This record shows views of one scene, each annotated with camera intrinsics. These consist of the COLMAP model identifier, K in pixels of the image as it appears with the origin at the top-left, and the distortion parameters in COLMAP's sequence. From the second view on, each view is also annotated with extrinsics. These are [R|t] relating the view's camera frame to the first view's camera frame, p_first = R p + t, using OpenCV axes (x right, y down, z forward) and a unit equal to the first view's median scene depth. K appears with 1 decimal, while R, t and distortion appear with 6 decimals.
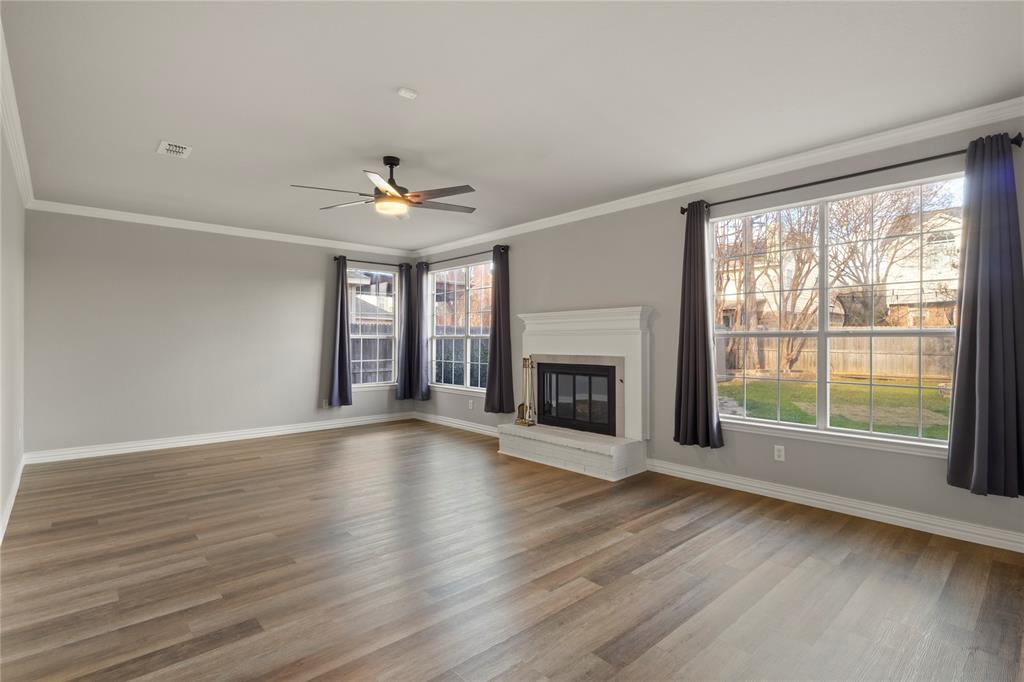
lens RADIAL K [[493.2, 0, 511.3], [0, 493.2, 344.2], [0, 0, 1]] dist [-0.000617, -0.000254]
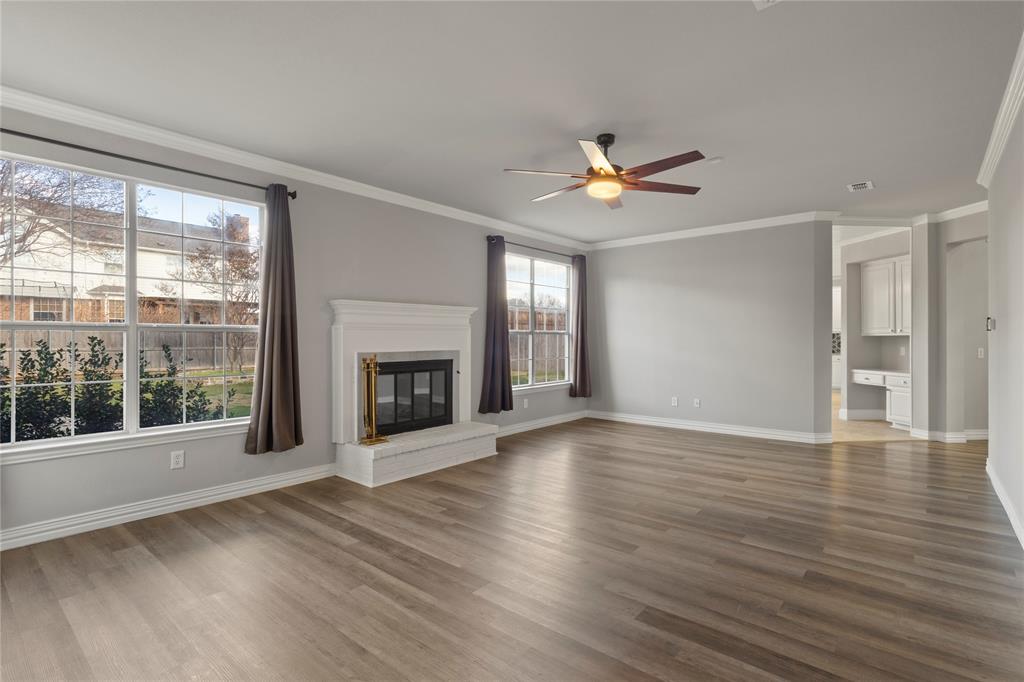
lens RADIAL K [[493.2, 0, 510.3], [0, 493.2, 337.1], [0, 0, 1]] dist [-0.000617, -0.000254]
pose [[-0.134390, 0.003665, 0.990922, -0.878085], [0.004638, 0.999985, -0.003069, -0.000749], [-0.990918, 0.004184, -0.134405, 1.010733]]
